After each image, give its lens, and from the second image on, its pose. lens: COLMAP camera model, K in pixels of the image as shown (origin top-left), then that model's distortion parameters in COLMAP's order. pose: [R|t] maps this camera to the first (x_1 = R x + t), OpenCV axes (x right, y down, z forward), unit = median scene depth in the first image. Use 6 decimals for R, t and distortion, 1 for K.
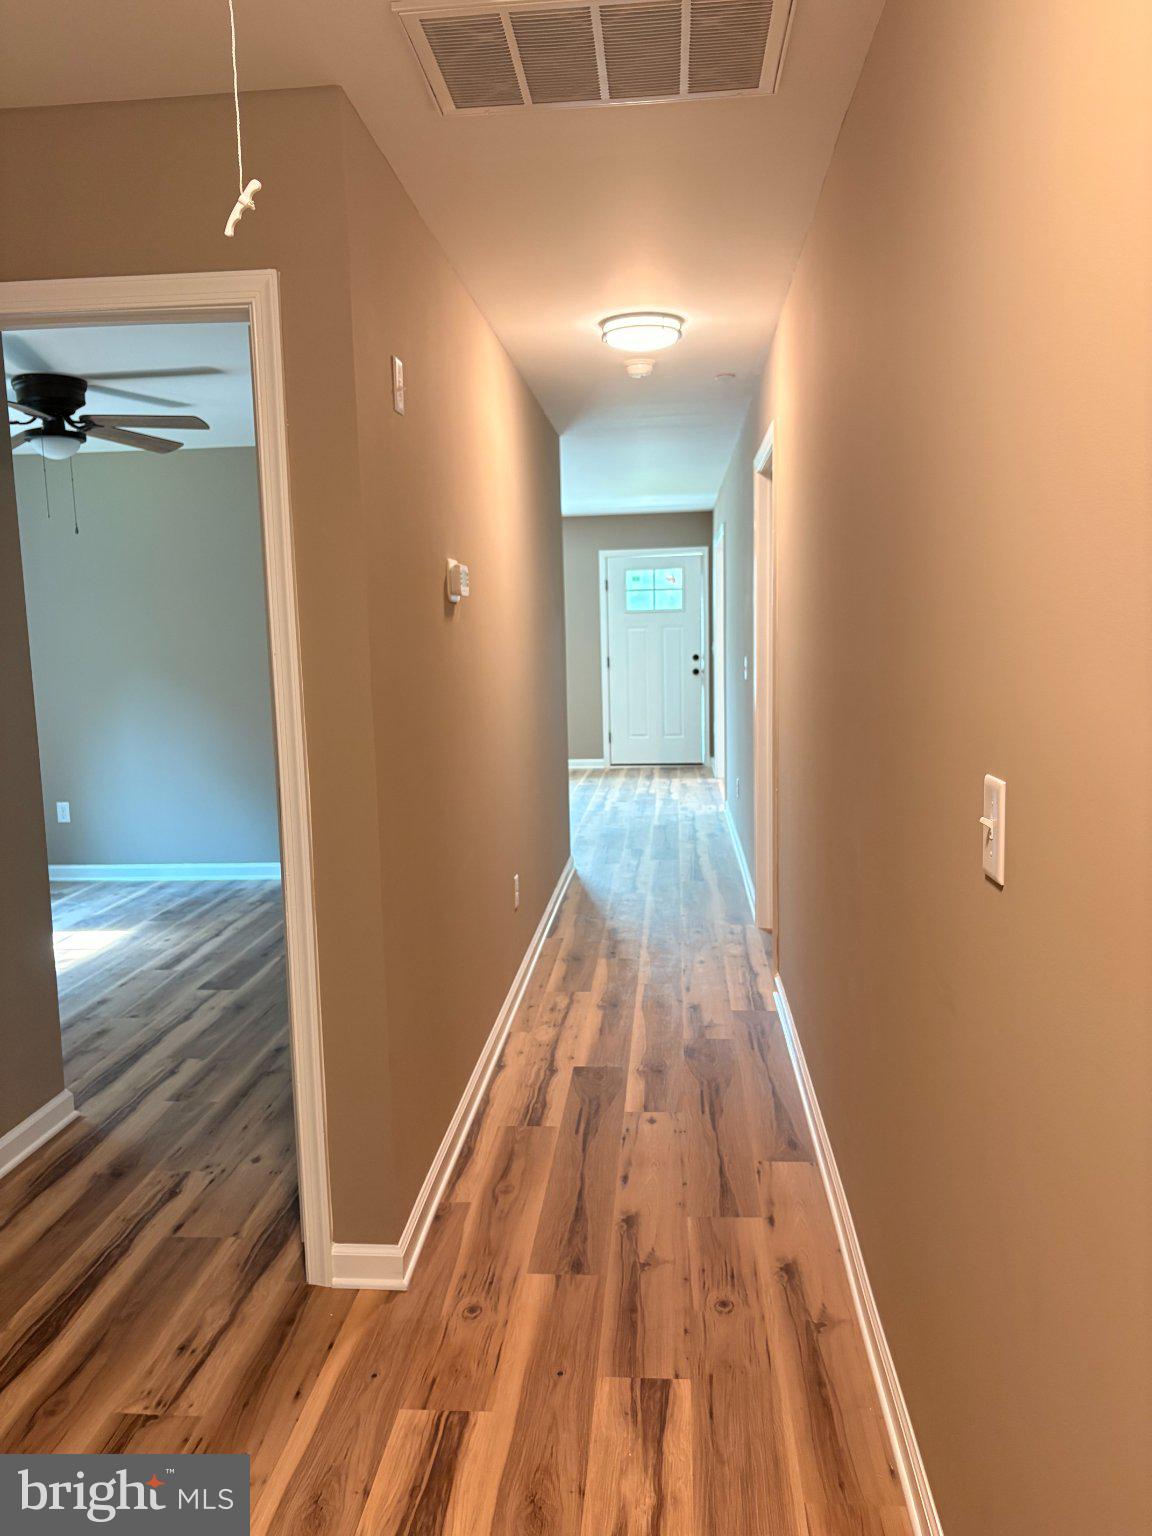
lens RADIAL K [[1224.0, 0, 576.0], [0, 1224.0, 768.0], [0, 0, 1]] dist [-0.077855, 0.002315]
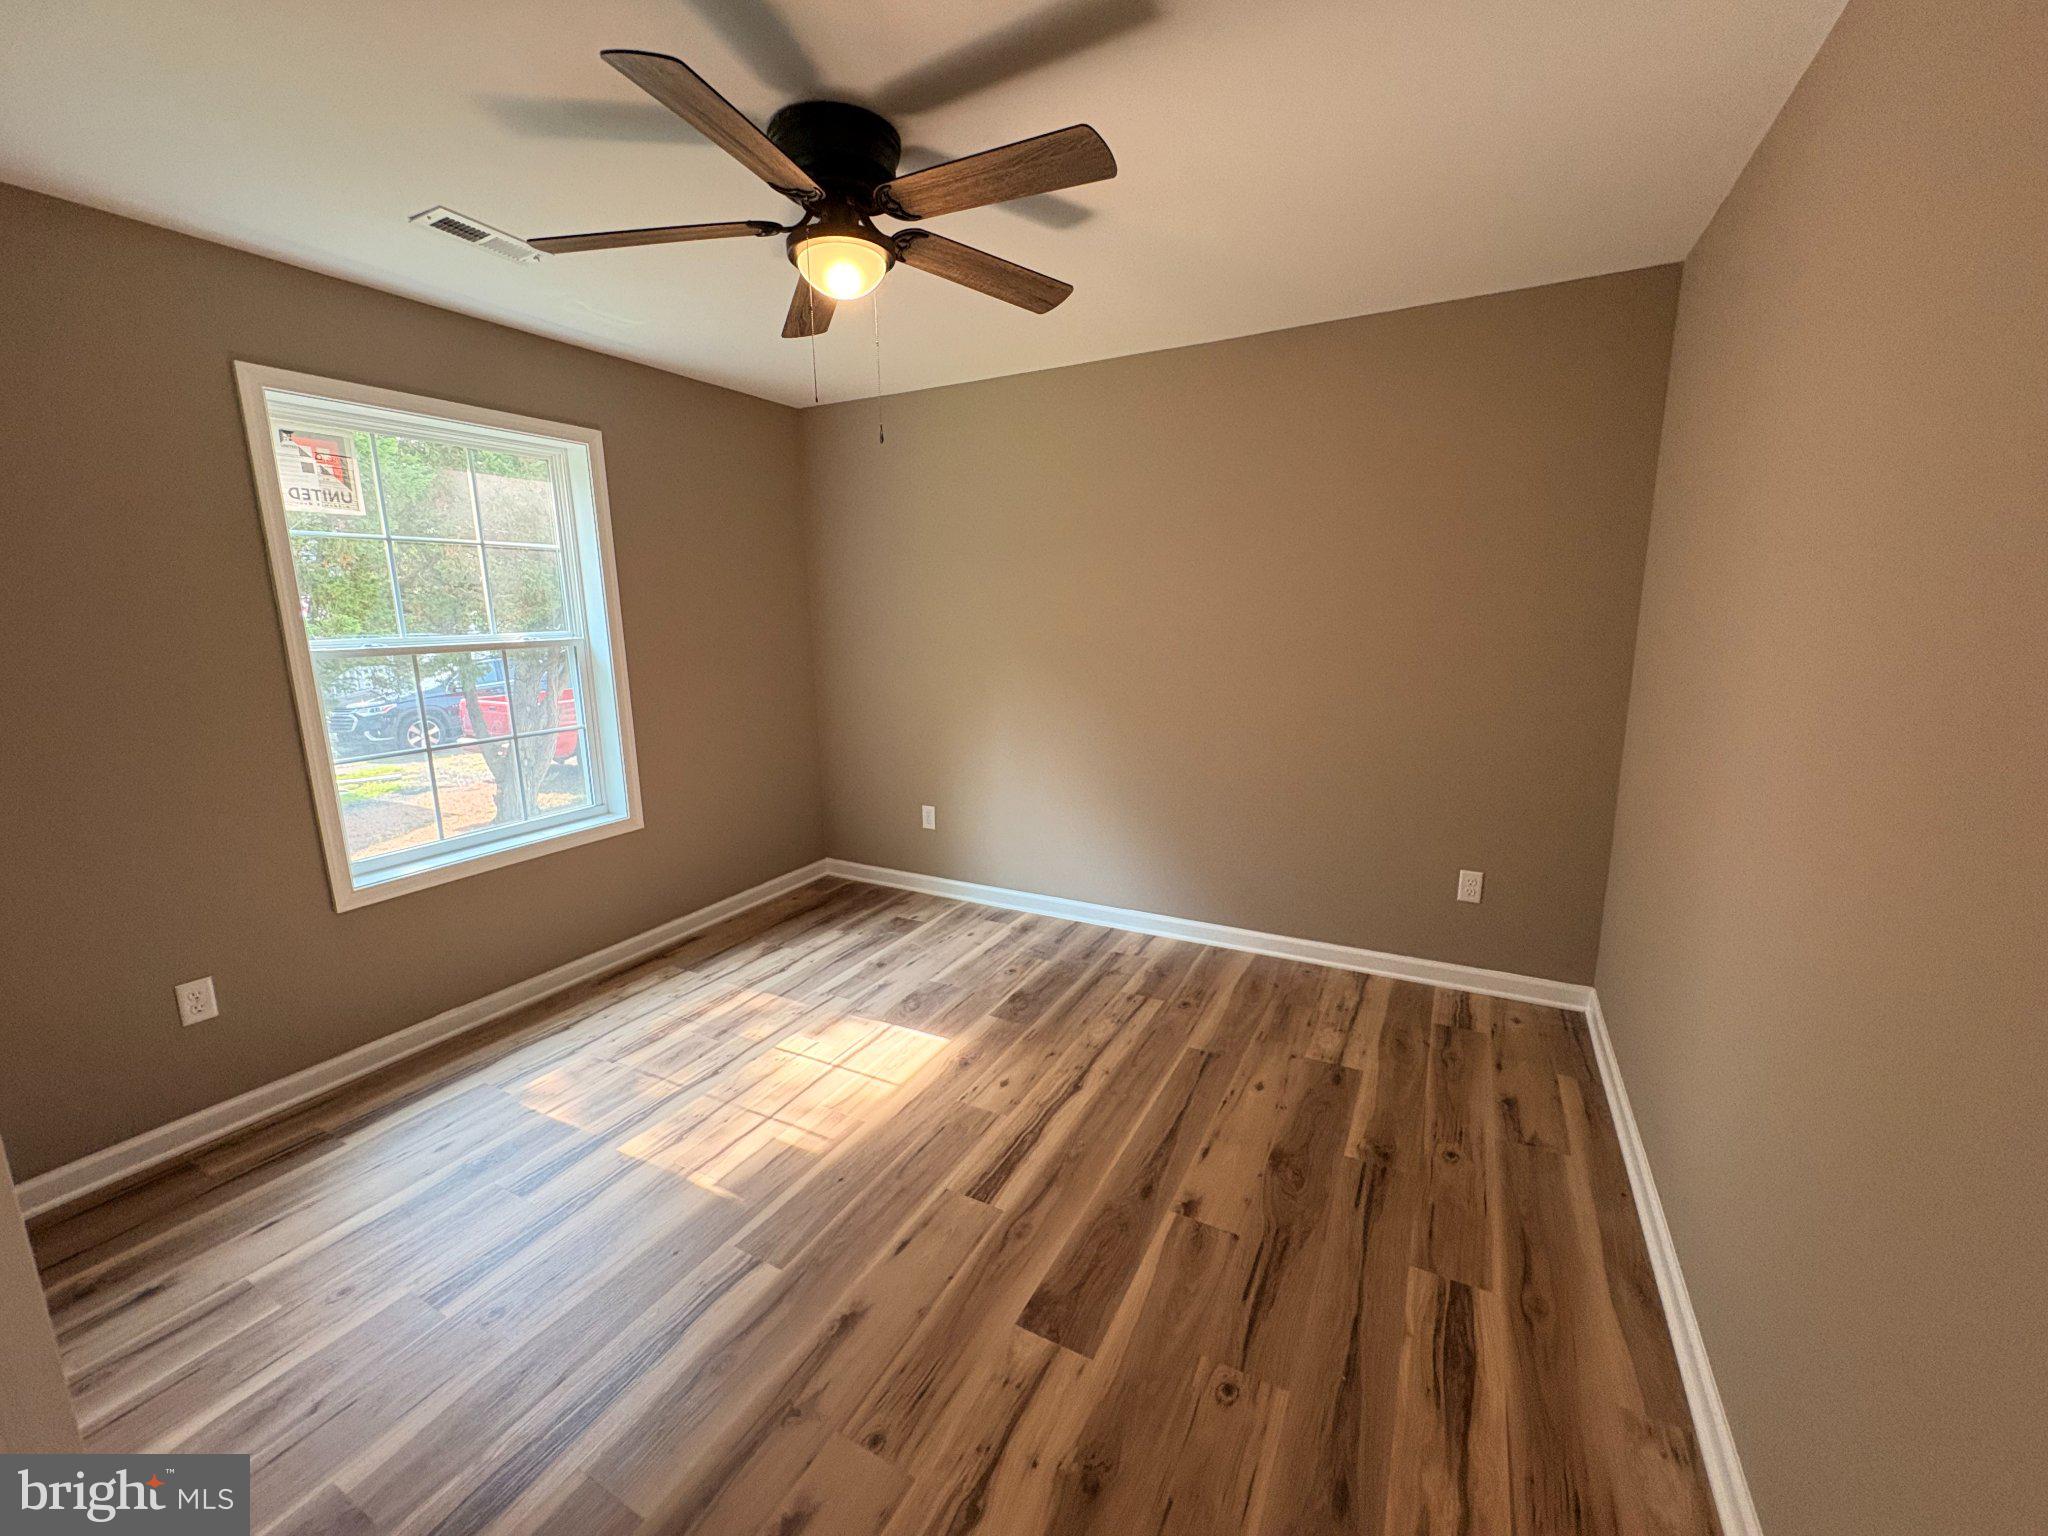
lens RADIAL K [[819.0, 0, 1022.3], [0, 819.0, 765.1], [0, 0, 1]] dist [0.000125, 0.000709]
pose [[0.921545, 0.104359, -0.373984, -0.173532], [-0.076220, 0.993084, 0.089301, -0.076112], [0.380717, -0.053790, 0.923126, 0.582616]]
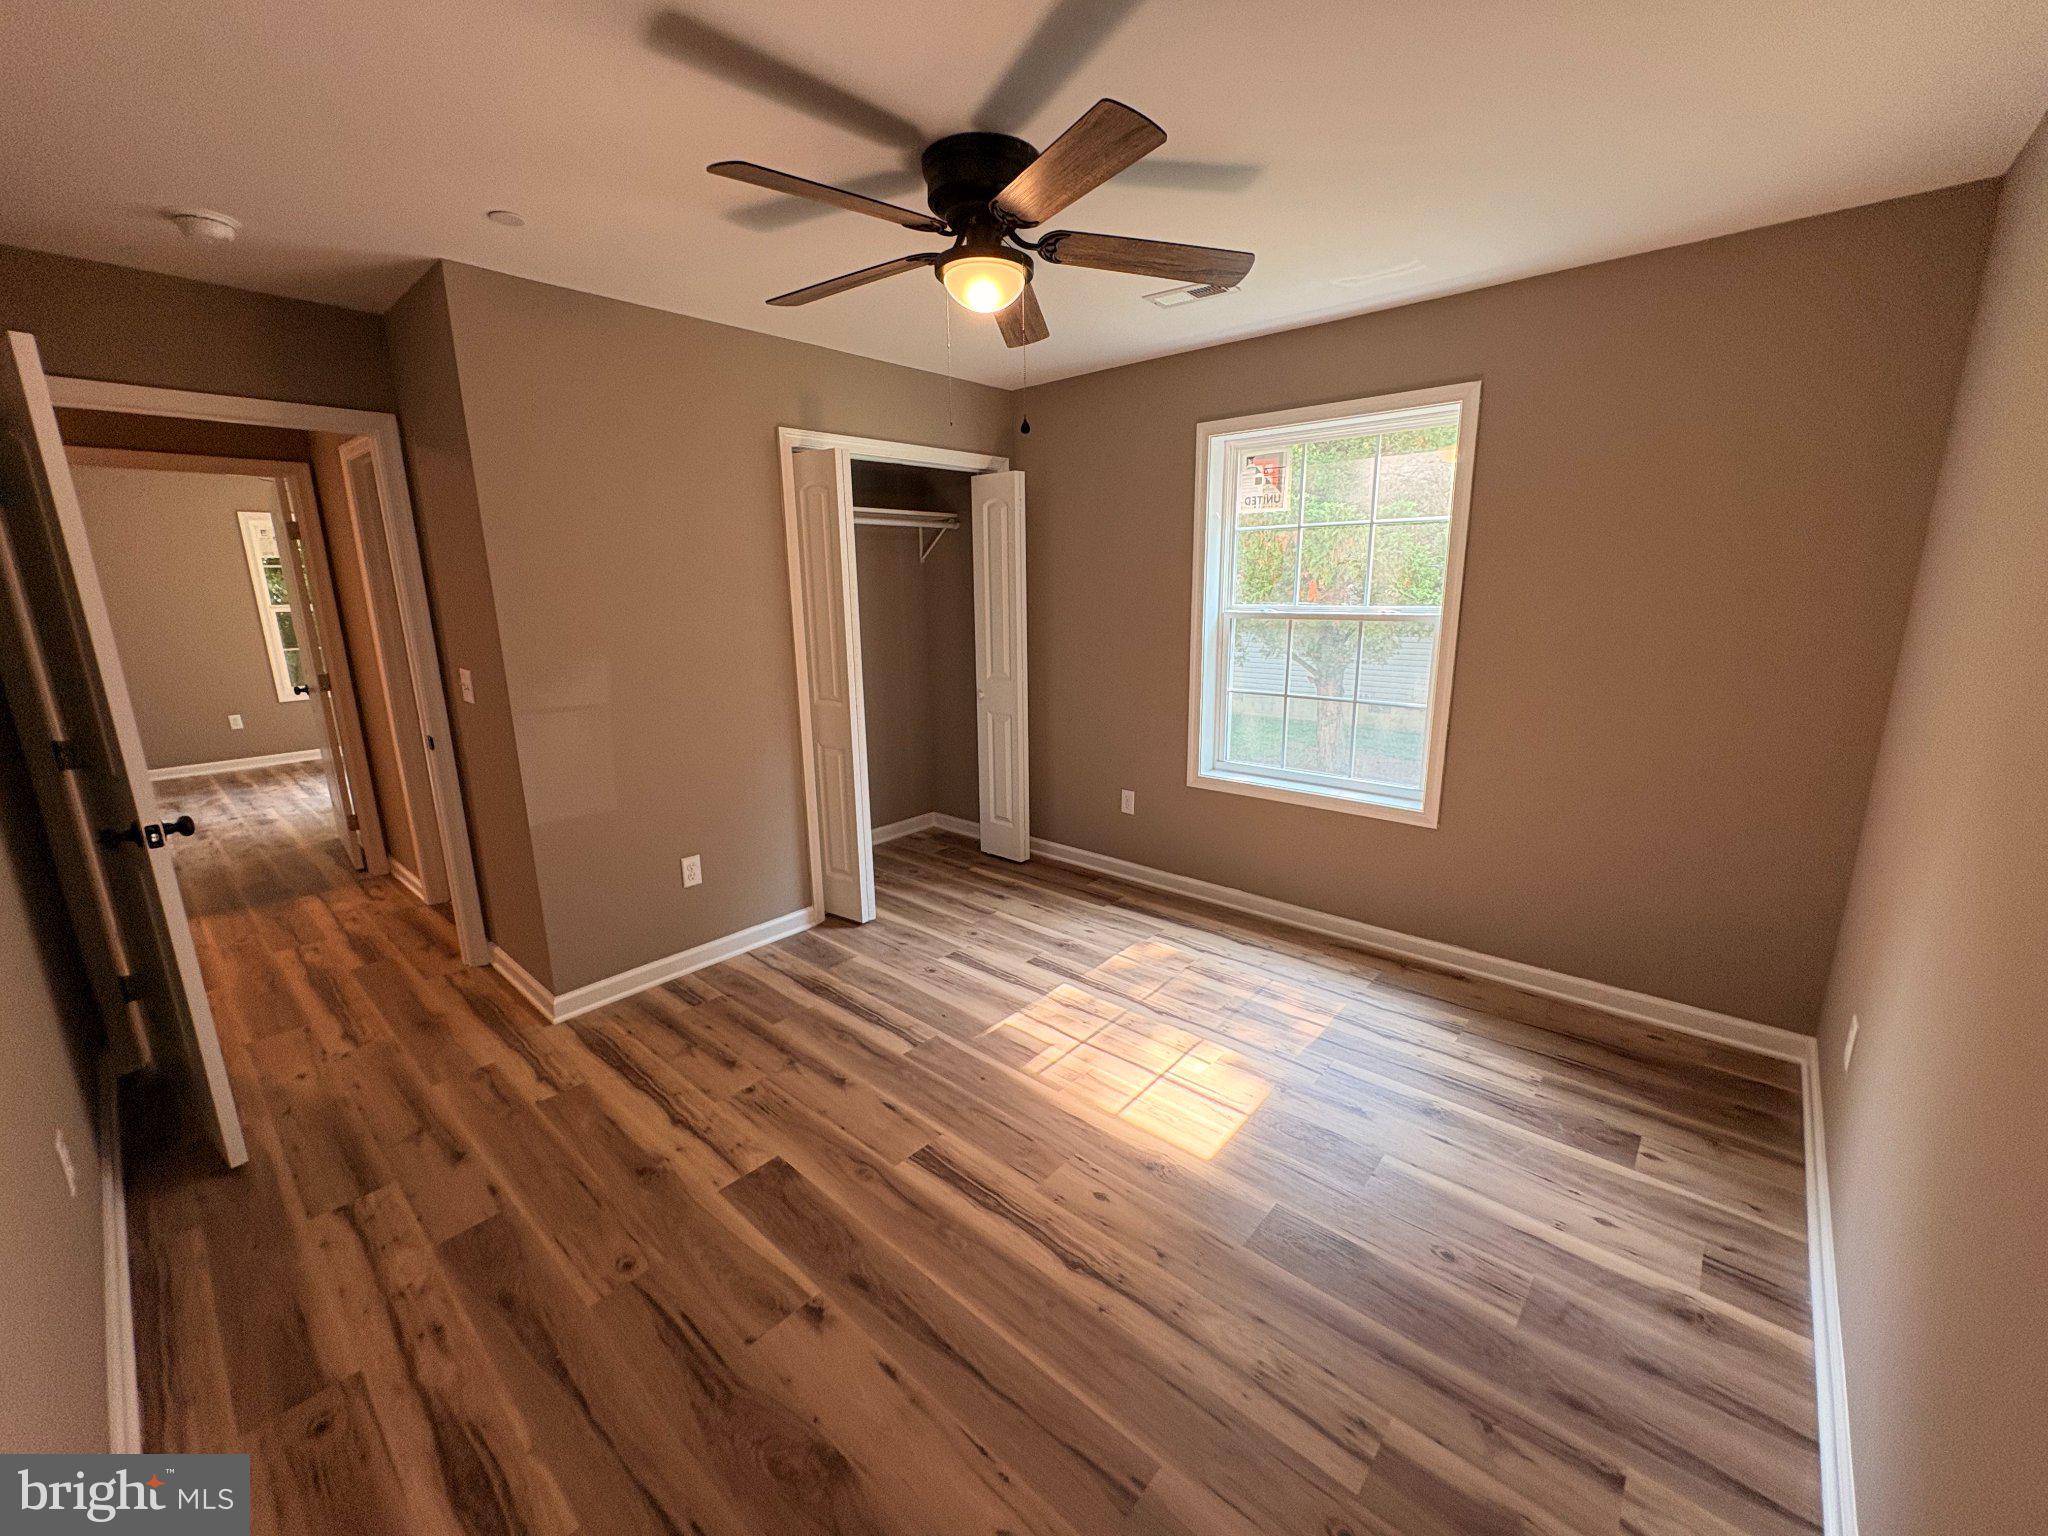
lens RADIAL K [[819.0, 0, 1022.3], [0, 819.0, 765.1], [0, 0, 1]] dist [0.000125, 0.000709]
pose [[-0.590130, 0.229729, -0.773932, -0.074834], [-0.064877, 0.942062, 0.329105, -0.158780], [0.804697, 0.244425, -0.541035, 1.110713]]
